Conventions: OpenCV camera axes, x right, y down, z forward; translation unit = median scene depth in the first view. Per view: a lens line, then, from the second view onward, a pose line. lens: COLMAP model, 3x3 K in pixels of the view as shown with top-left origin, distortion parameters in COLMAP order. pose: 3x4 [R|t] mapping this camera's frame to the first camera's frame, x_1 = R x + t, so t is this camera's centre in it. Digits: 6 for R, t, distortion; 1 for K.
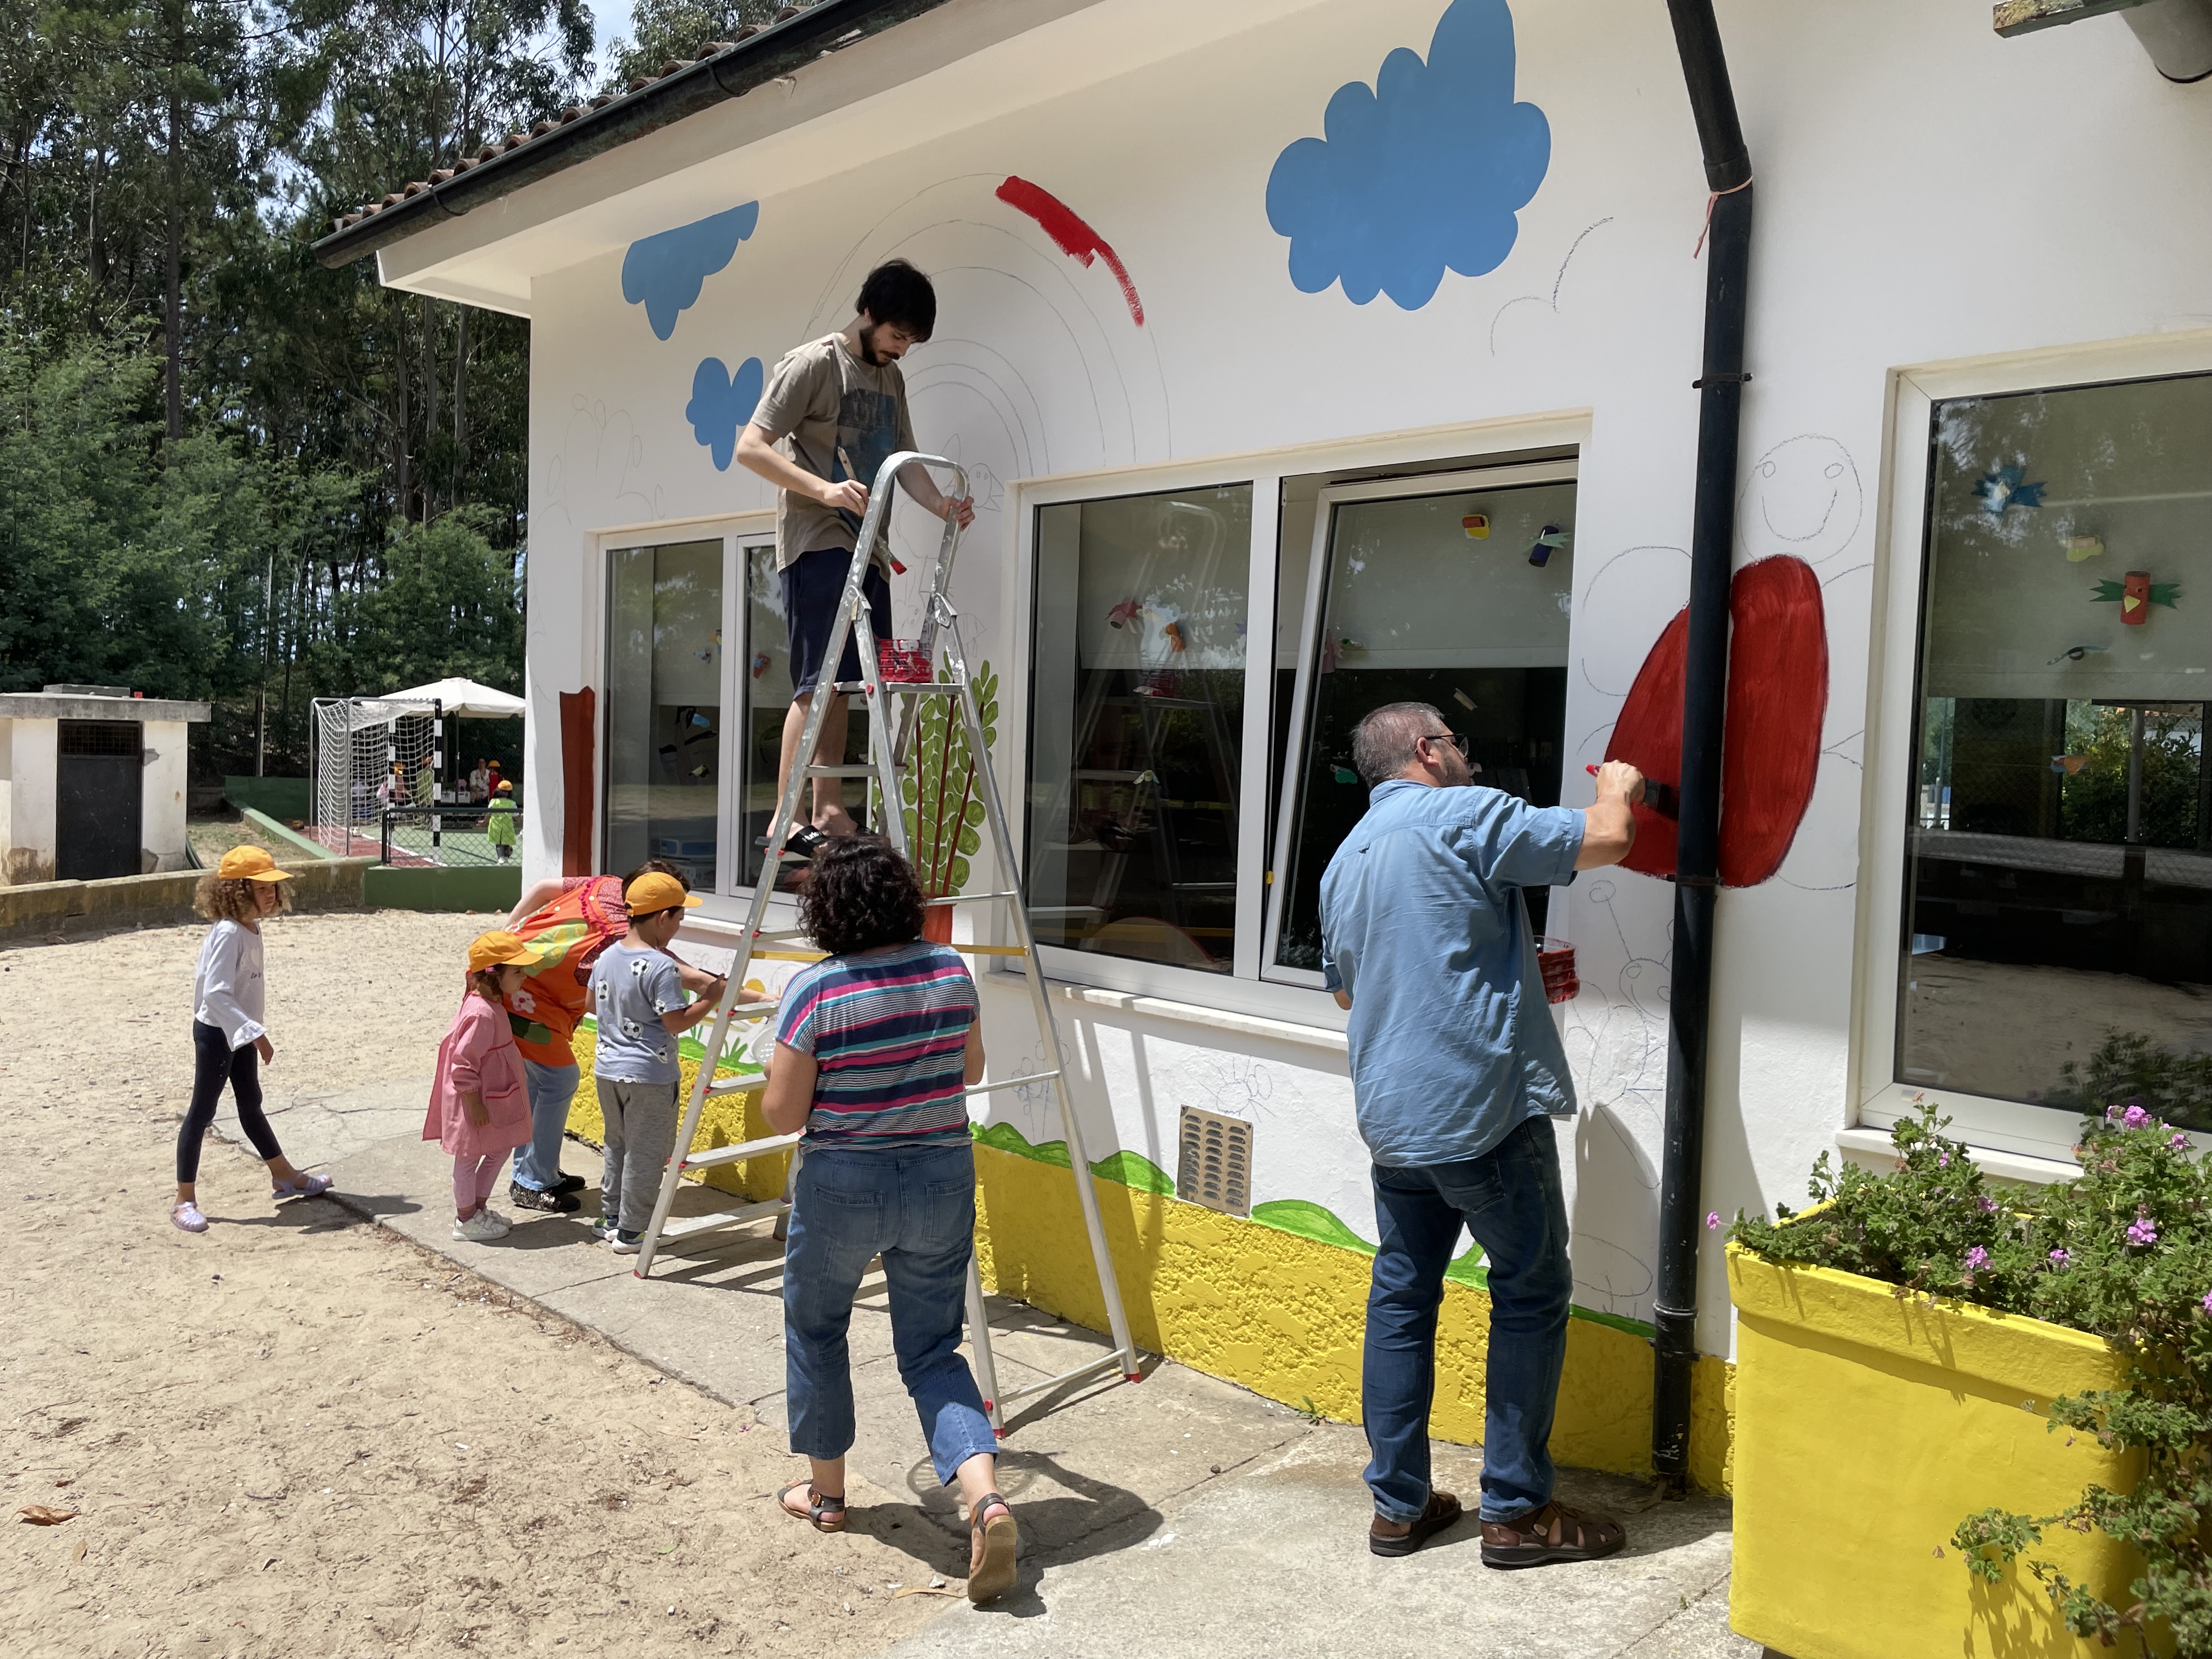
lens RADIAL K [[1684.5, 0, 1109.4], [0, 1684.5, 815.0], [0, 0, 1]] dist [0.033487, 0.002041]
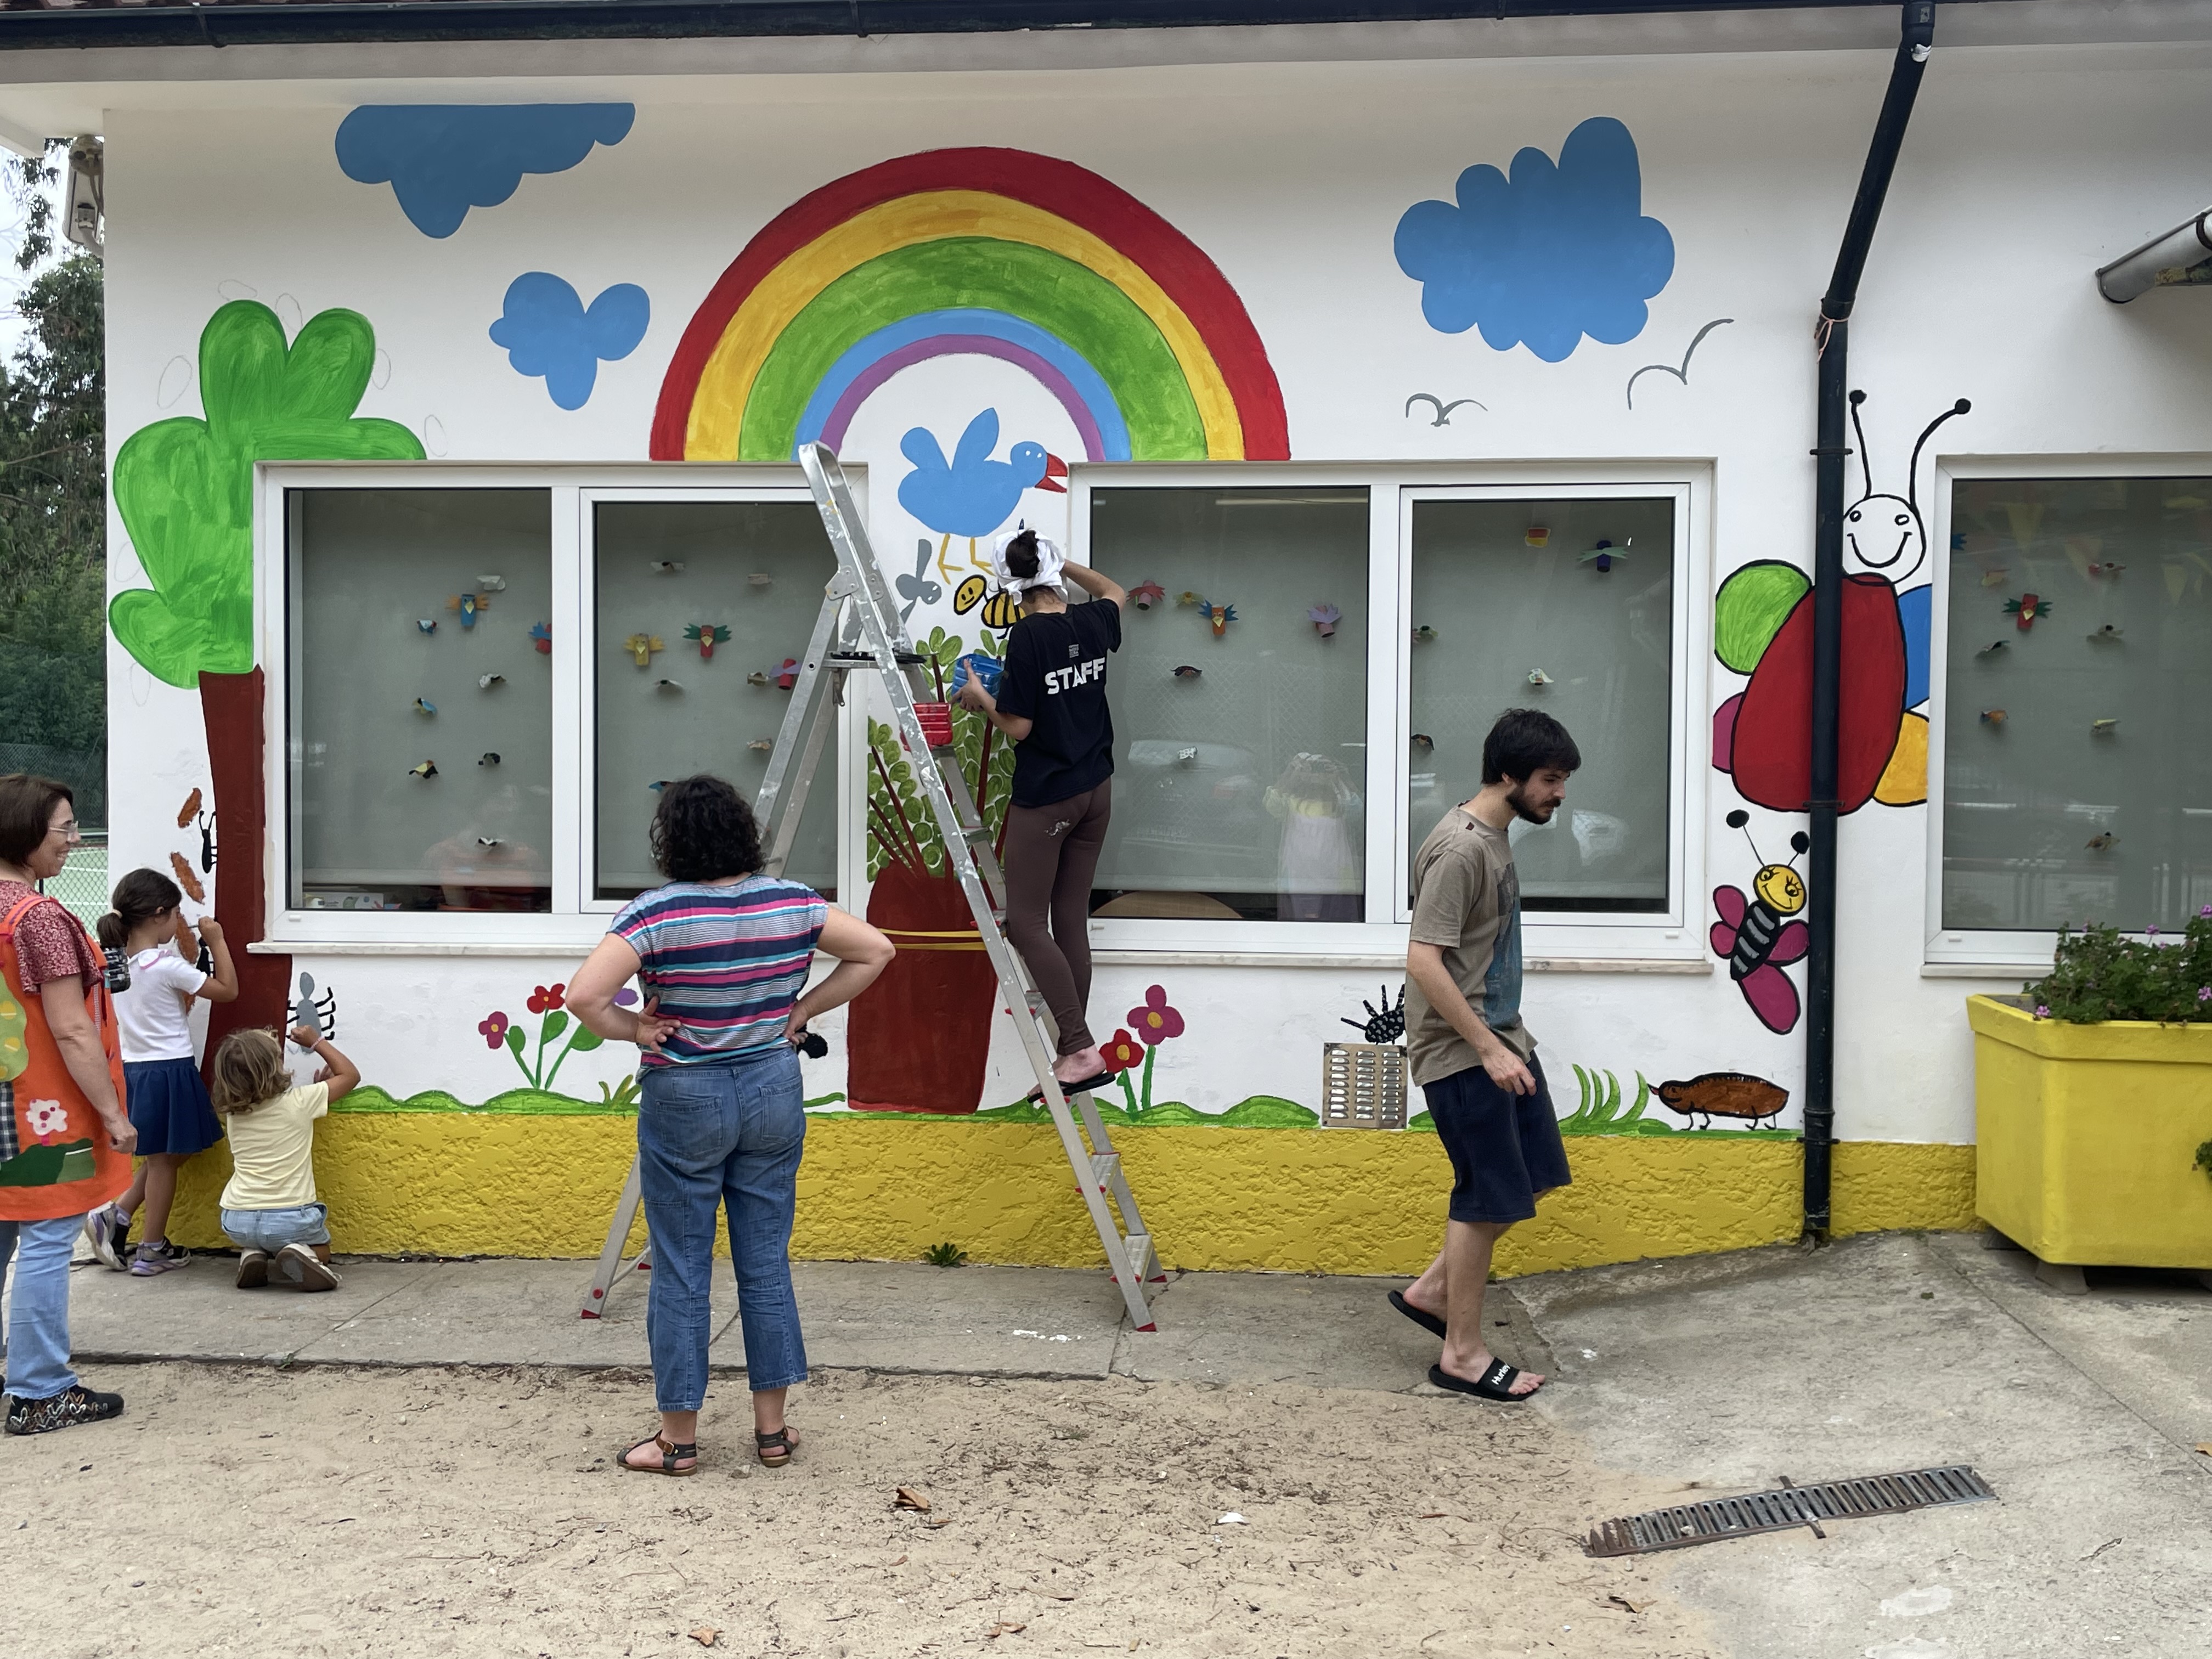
lens RADIAL K [[2074.8, 0, 1107.1], [0, 2074.8, 837.5], [0, 0, 1]] dist [0.070415, 0.000000]
pose [[0.767883, -0.045782, 0.638952, -1.007901], [0.046274, 0.998801, 0.015955, 0.008724], [-0.638916, 0.017316, 0.769081, 0.036153]]
